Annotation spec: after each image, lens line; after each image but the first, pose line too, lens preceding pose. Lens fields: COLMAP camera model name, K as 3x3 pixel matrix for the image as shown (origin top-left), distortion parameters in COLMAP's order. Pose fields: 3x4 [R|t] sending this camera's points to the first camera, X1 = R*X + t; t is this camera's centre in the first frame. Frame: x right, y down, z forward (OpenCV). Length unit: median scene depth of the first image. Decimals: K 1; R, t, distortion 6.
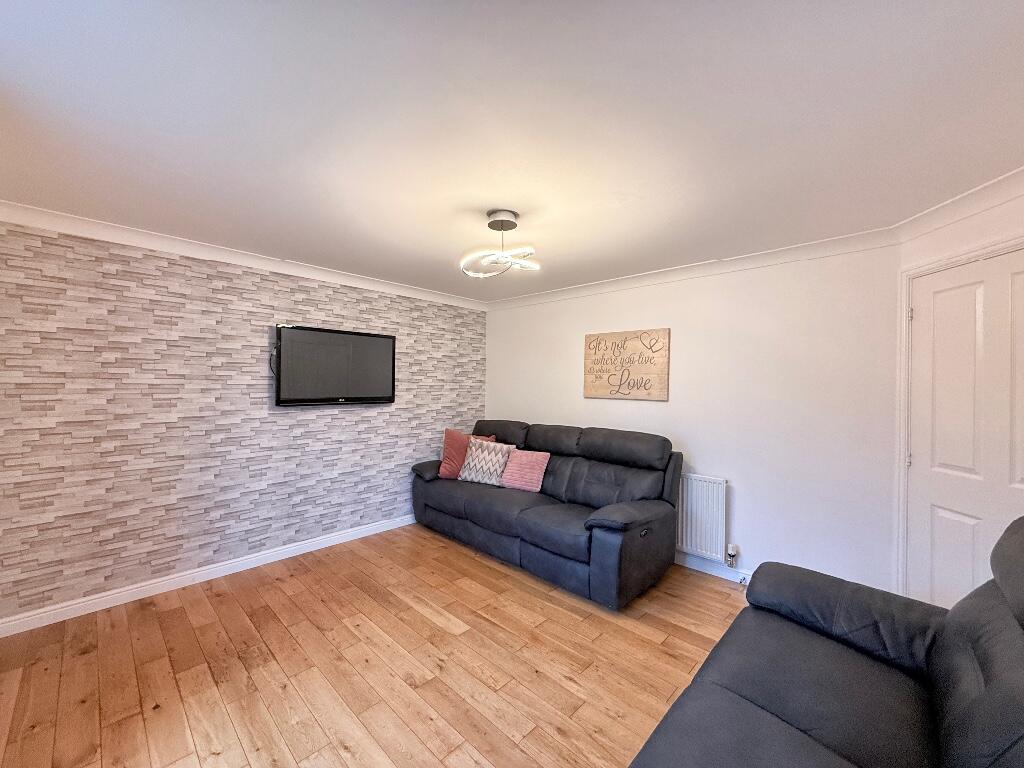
lens RADIAL K [[405.9, 0, 512.0], [0, 405.9, 384.0], [0, 0, 1]] dist [-0.009619, 0.000305]
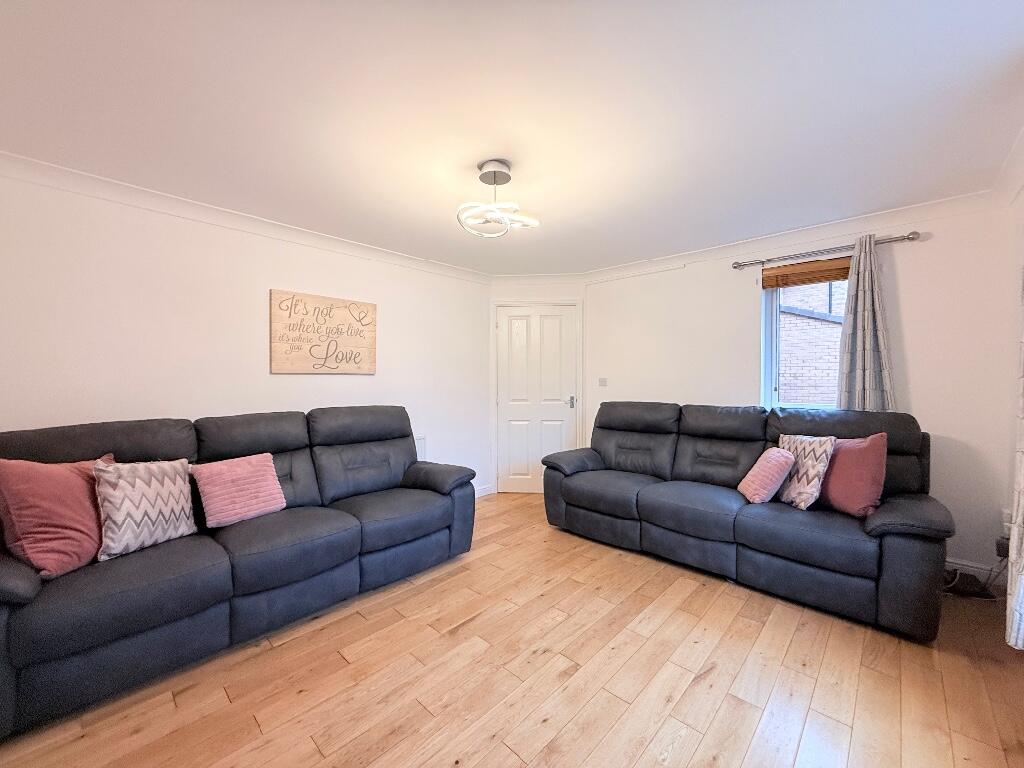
lens RADIAL K [[405.9, 0, 512.0], [0, 405.9, 384.0], [0, 0, 1]] dist [-0.009619, 0.000305]
pose [[-0.001169, -0.022658, 0.999743, -0.630007], [0.005870, 0.999726, 0.022664, 0.043273], [-0.999982, 0.005895, -0.001036, 0.625410]]
